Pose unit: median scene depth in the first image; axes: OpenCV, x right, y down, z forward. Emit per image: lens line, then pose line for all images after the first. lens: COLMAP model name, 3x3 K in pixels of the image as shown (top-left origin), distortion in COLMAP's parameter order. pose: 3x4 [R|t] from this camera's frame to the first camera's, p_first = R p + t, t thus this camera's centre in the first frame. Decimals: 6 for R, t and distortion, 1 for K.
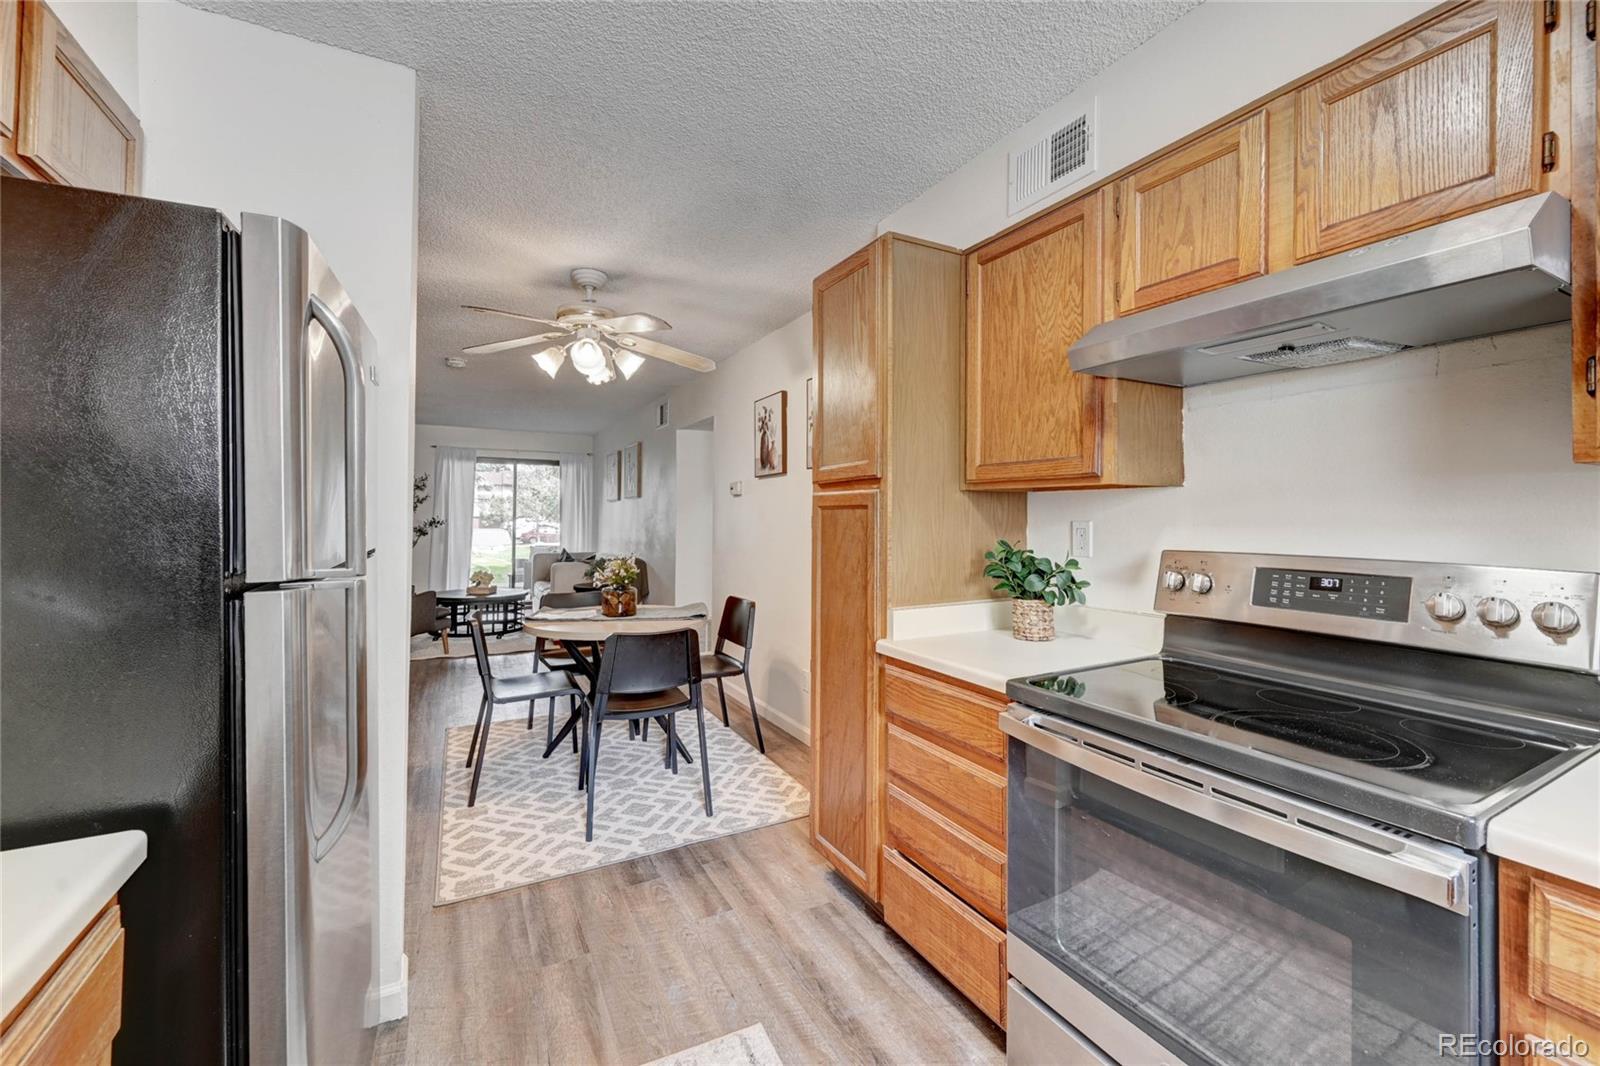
lens RADIAL K [[631.7, 0, 781.5], [0, 631.7, 508.5], [0, 0, 1]] dist [-0.008479, 0.000989]
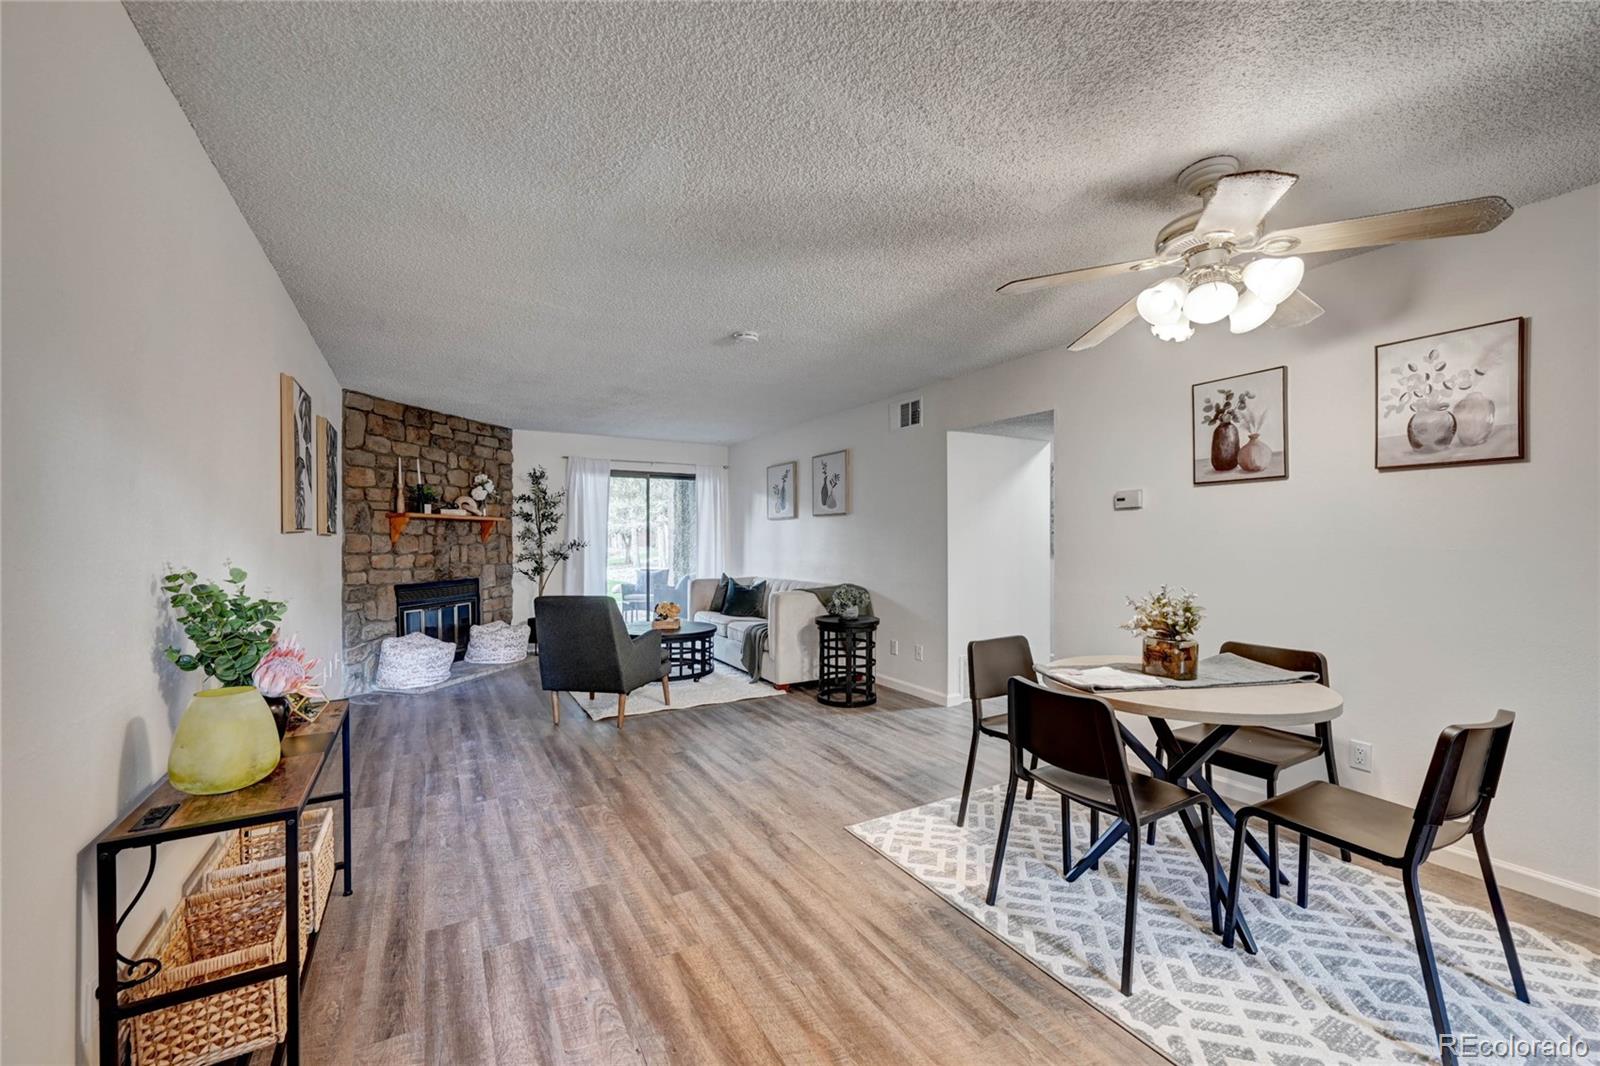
lens RADIAL K [[631.7, 0, 786.2], [0, 631.7, 536.4], [0, 0, 1]] dist [-0.008479, 0.000989]
pose [[0.999788, -0.008926, 0.018575, -0.456872], [0.008641, 0.999844, 0.015409, -0.001465], [-0.018710, -0.015246, 0.999709, 0.203115]]
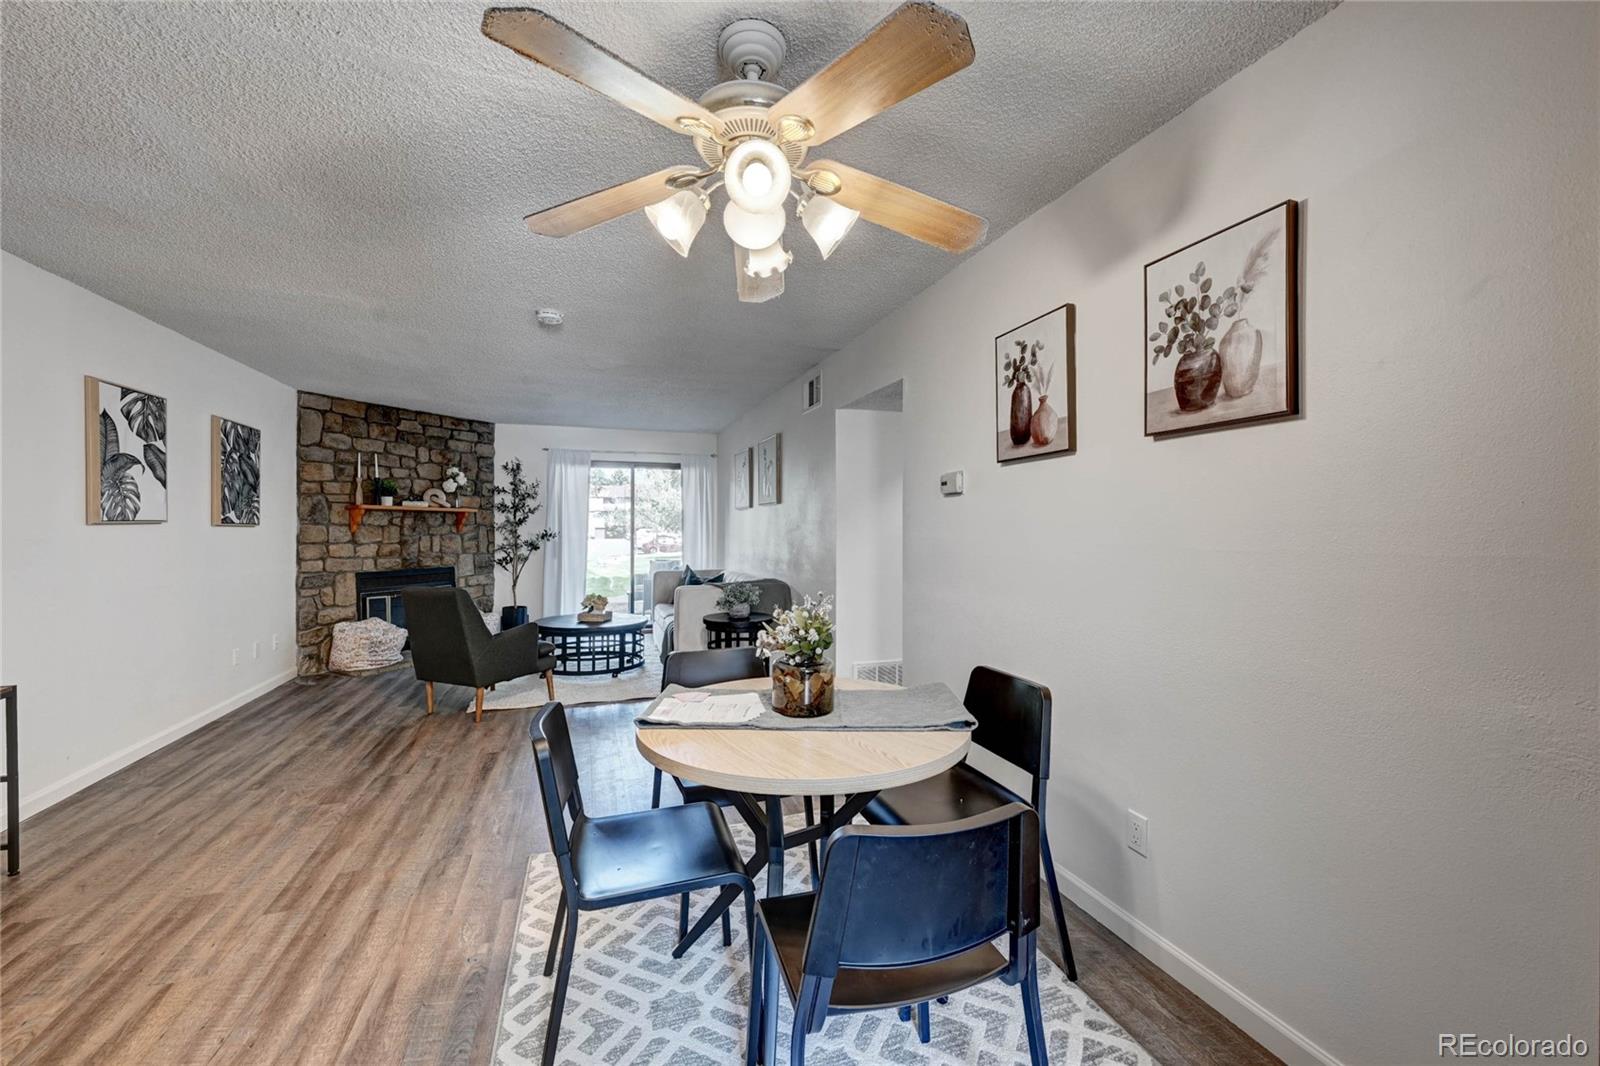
lens RADIAL K [[631.7, 0, 783.0], [0, 631.7, 525.2], [0, 0, 1]] dist [-0.008479, 0.000989]
pose [[0.985201, -0.008732, -0.171179, -0.117748], [0.010866, 0.999874, 0.011533, 0.001344], [0.171056, -0.013223, 0.985173, 0.302797]]
